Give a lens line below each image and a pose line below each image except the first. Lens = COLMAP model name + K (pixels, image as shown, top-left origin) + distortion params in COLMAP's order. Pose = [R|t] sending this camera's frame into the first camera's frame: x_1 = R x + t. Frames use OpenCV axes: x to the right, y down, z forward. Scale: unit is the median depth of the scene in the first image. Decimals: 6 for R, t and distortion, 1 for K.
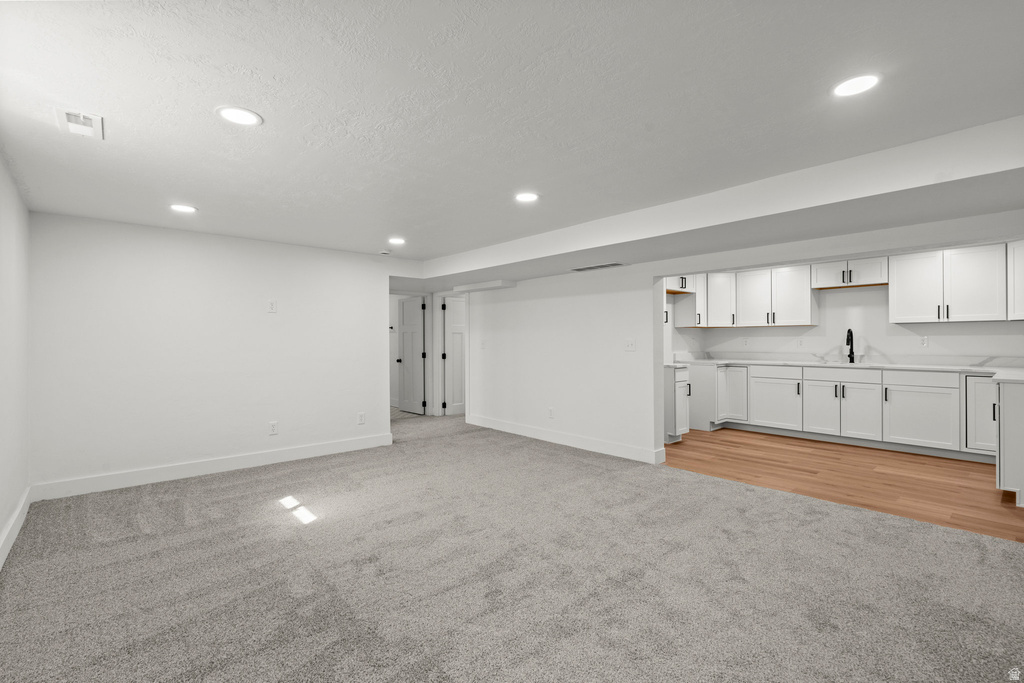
lens RADIAL K [[471.2, 0, 509.7], [0, 471.2, 338.9], [0, 0, 1]] dist [-0.011853, 0.000853]
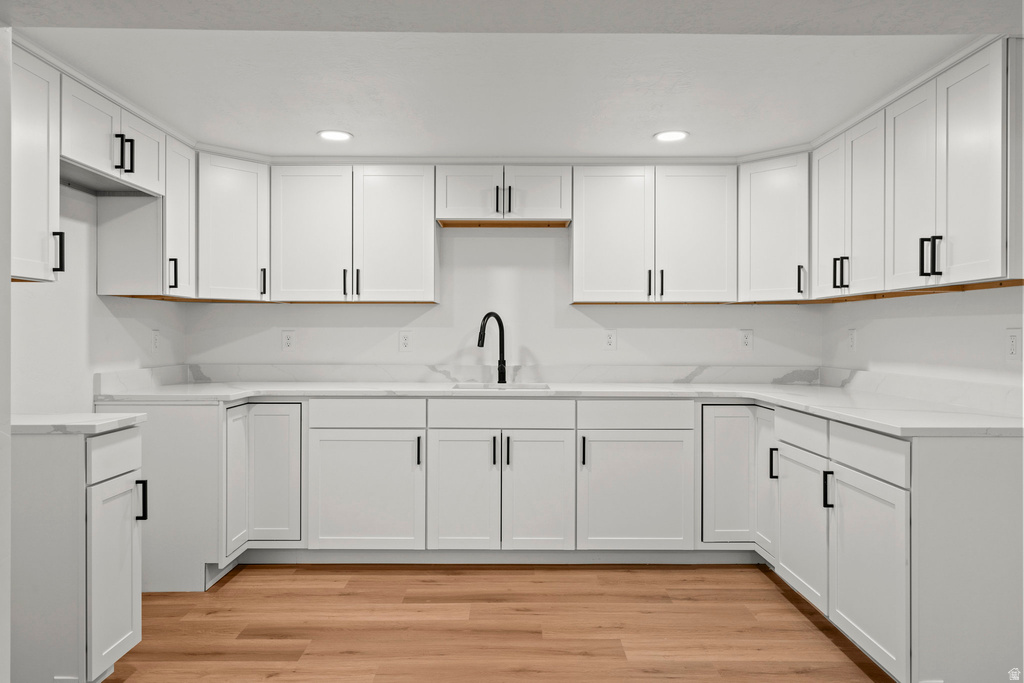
lens RADIAL K [[705.3, 0, 509.8], [0, 705.3, 334.0], [0, 0, 1]] dist [0.009716, -0.001542]
pose [[0.667133, 0.006367, 0.744912, 0.198615], [-0.007398, 0.999971, -0.001922, 0.002394], [-0.744902, -0.004228, 0.667160, 0.517854]]
